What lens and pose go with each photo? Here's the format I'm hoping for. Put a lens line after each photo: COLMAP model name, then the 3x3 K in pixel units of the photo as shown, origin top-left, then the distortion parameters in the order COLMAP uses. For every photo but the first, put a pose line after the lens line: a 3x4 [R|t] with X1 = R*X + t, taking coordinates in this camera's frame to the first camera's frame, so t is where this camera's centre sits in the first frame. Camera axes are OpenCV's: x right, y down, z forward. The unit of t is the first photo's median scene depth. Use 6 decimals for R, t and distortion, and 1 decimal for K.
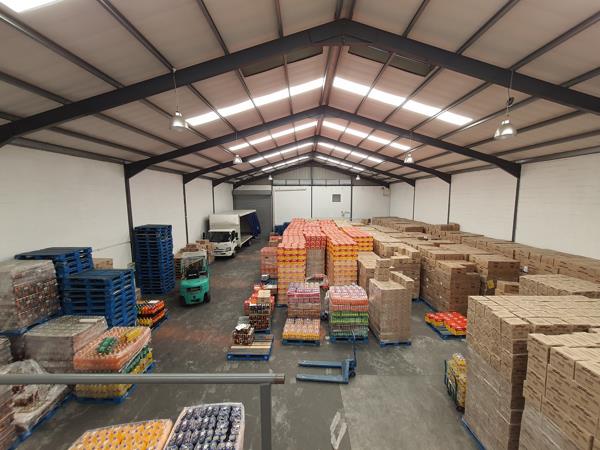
lens RADIAL K [[236.5, 0, 304.6], [0, 236.5, 223.7], [0, 0, 1]] dist [-0.007794, -0.001390]
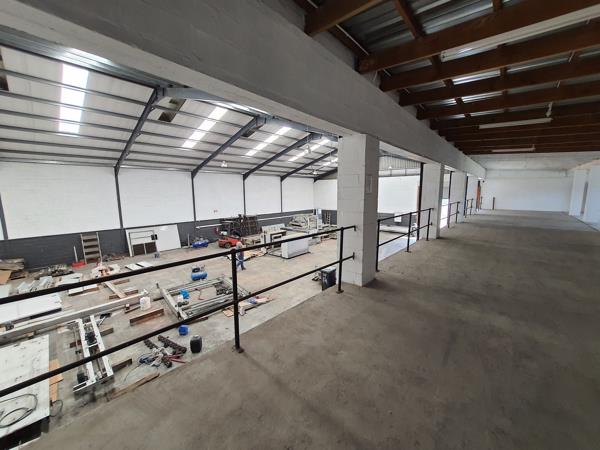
lens RADIAL K [[236.5, 0, 304.1], [0, 236.5, 222.1], [0, 0, 1]] dist [-0.007794, -0.001390]
pose [[0.753621, 0.076322, -0.652863, 1.075988], [-0.065739, 0.997008, 0.040669, 0.009745], [0.654013, 0.012270, 0.756384, 0.180527]]
